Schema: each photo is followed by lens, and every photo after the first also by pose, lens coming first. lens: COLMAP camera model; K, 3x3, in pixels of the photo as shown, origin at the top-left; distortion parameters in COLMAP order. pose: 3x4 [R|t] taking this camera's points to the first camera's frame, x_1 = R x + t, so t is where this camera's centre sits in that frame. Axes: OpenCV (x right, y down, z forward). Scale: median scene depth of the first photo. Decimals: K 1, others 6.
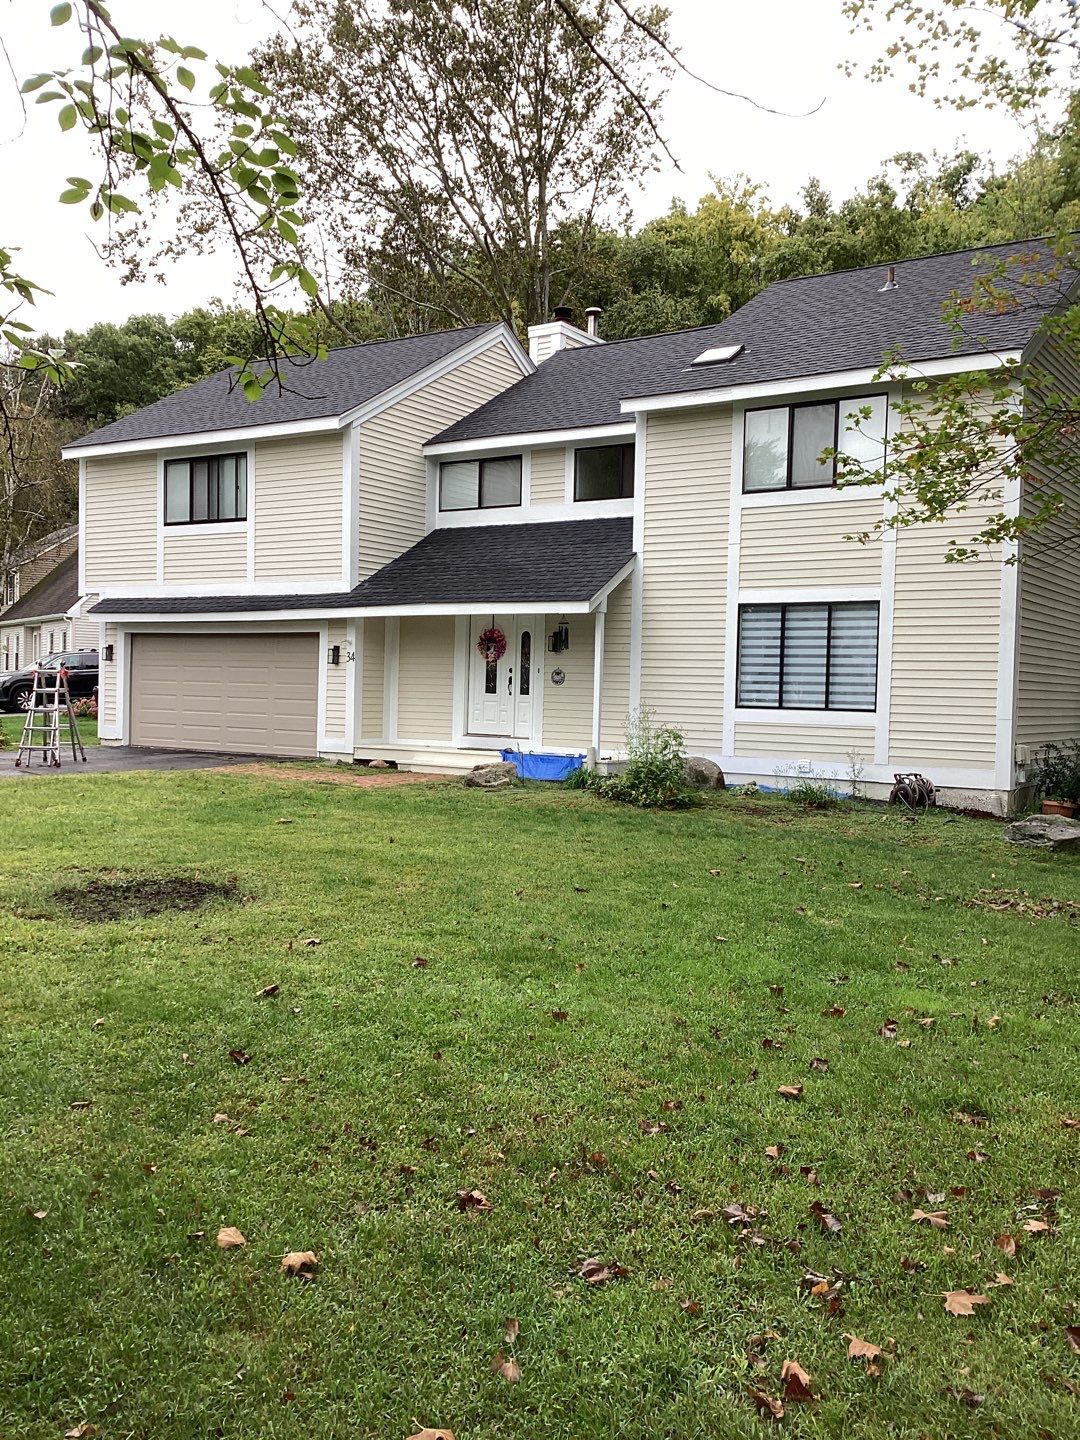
lens RADIAL K [[1272.5, 0, 568.2], [0, 1272.5, 733.1], [0, 0, 1]] dist [0.106848, -0.178630]
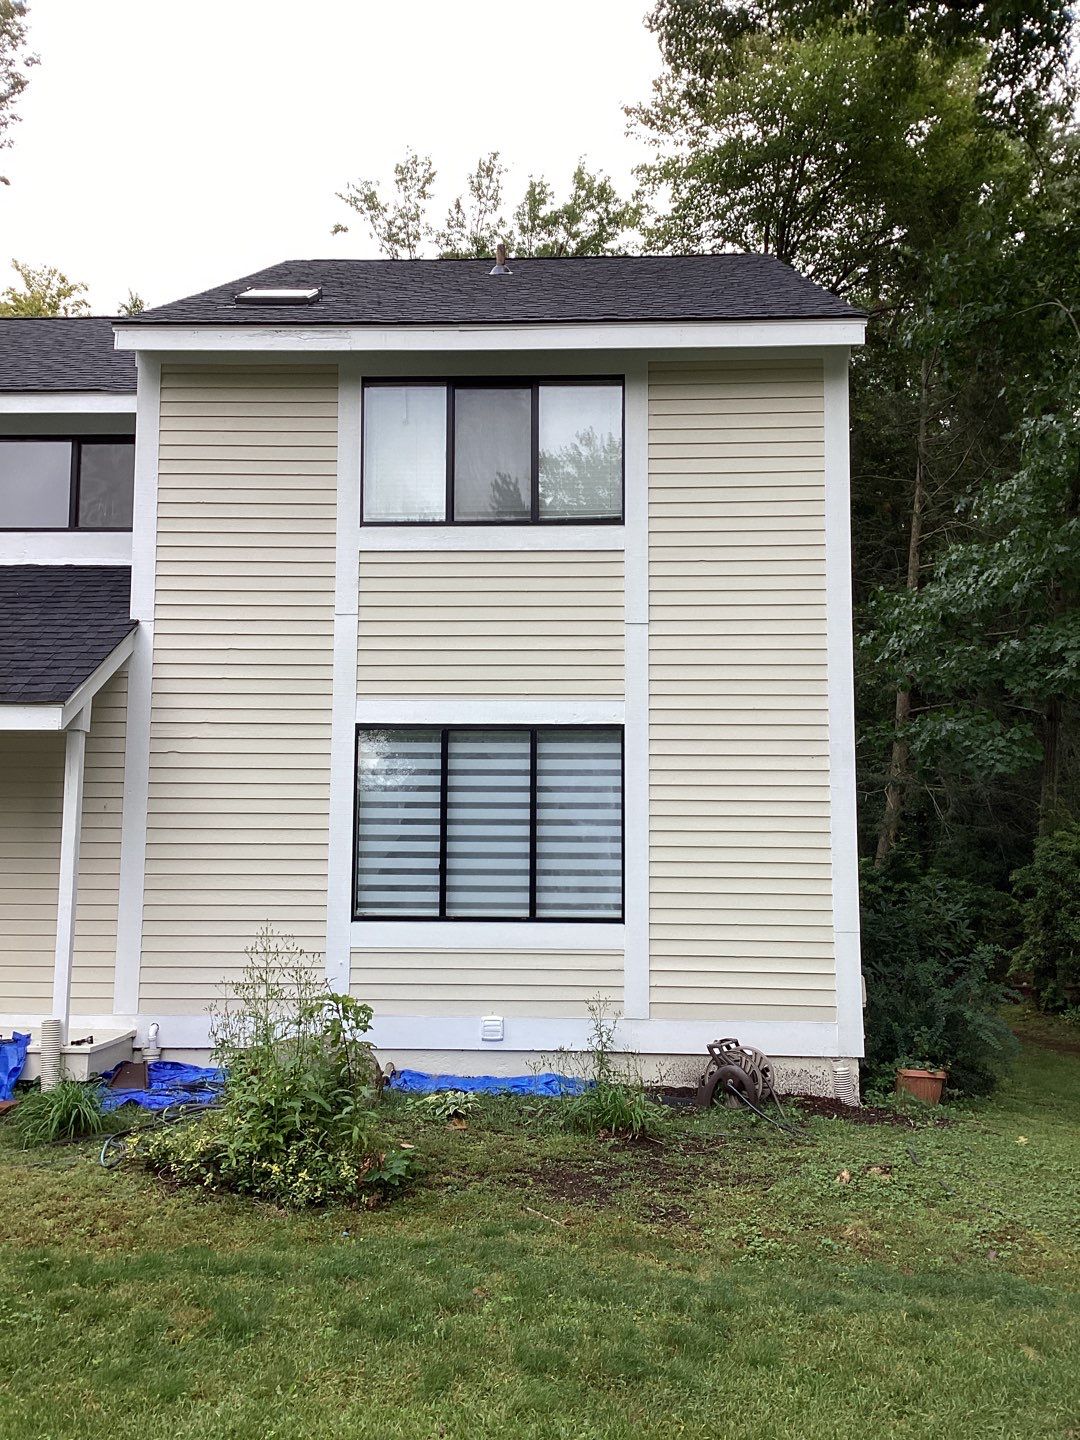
lens RADIAL K [[1272.5, 0, 543.1], [0, 1272.5, 729.2], [0, 0, 1]] dist [0.106848, -0.178630]
pose [[0.859058, 0.035322, 0.510658, -0.071817], [0.030563, 0.992297, -0.120053, -0.032092], [-0.510965, 0.118740, 0.851361, 0.497934]]
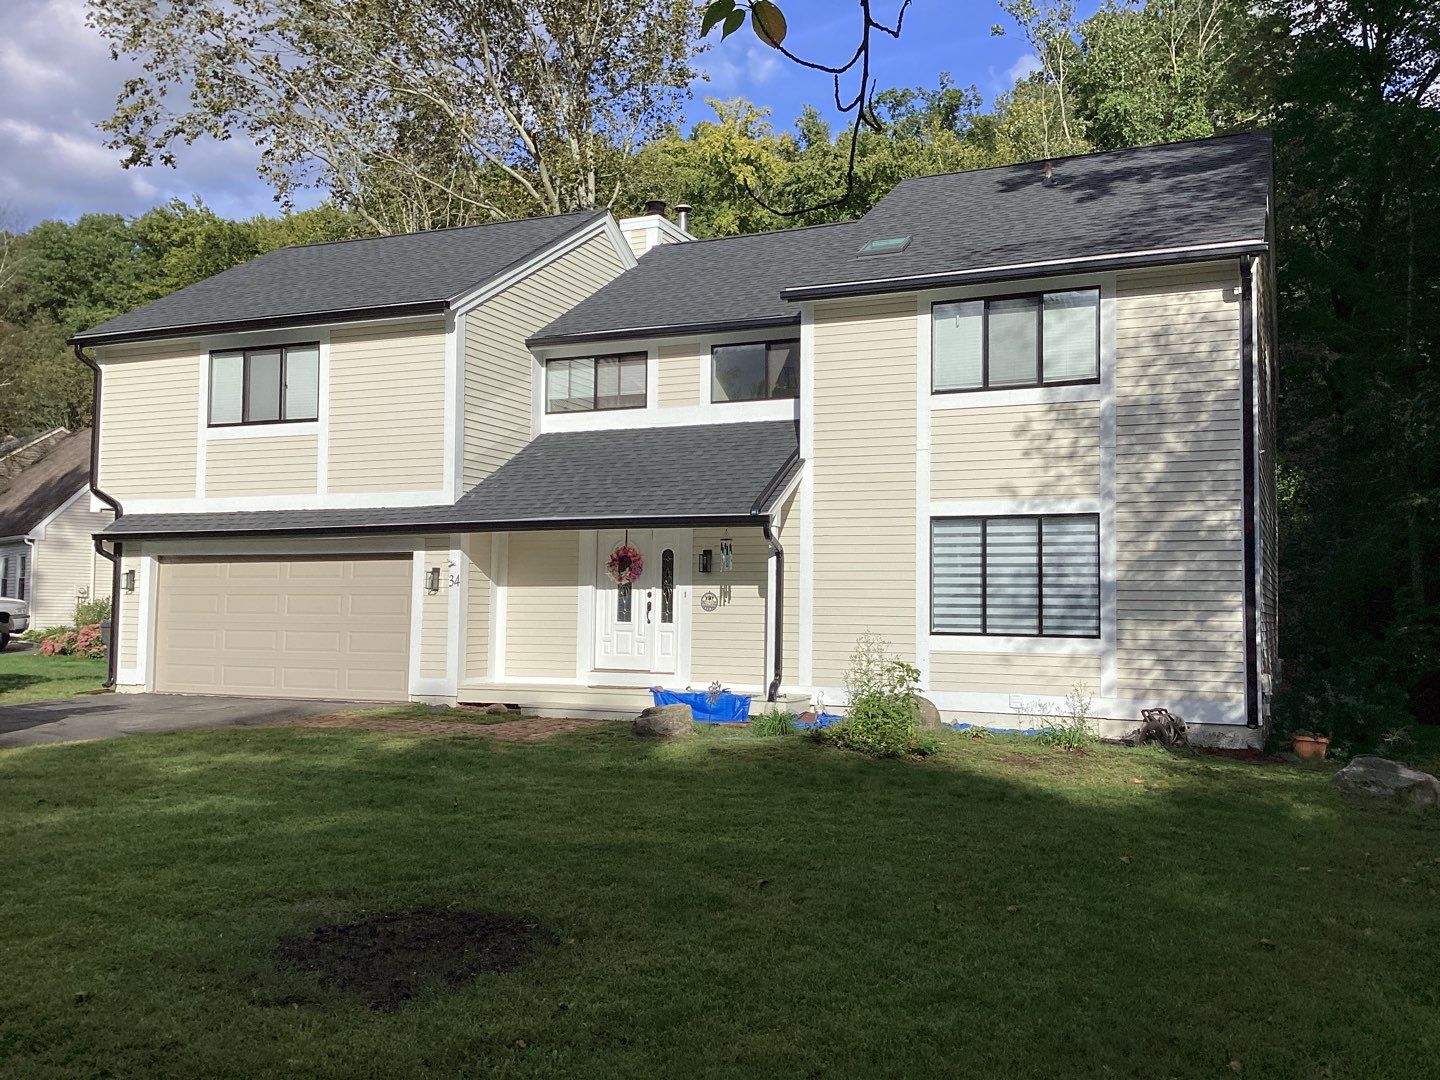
lens RADIAL K [[1272.5, 0, 745.4], [0, 1272.5, 551.2], [0, 0, 1]] dist [0.106848, -0.178630]
pose [[0.986283, -0.005386, 0.164977, -0.136849], [0.018536, 0.996760, -0.078273, -0.010525], [-0.164021, 0.080257, 0.983187, 0.152766]]
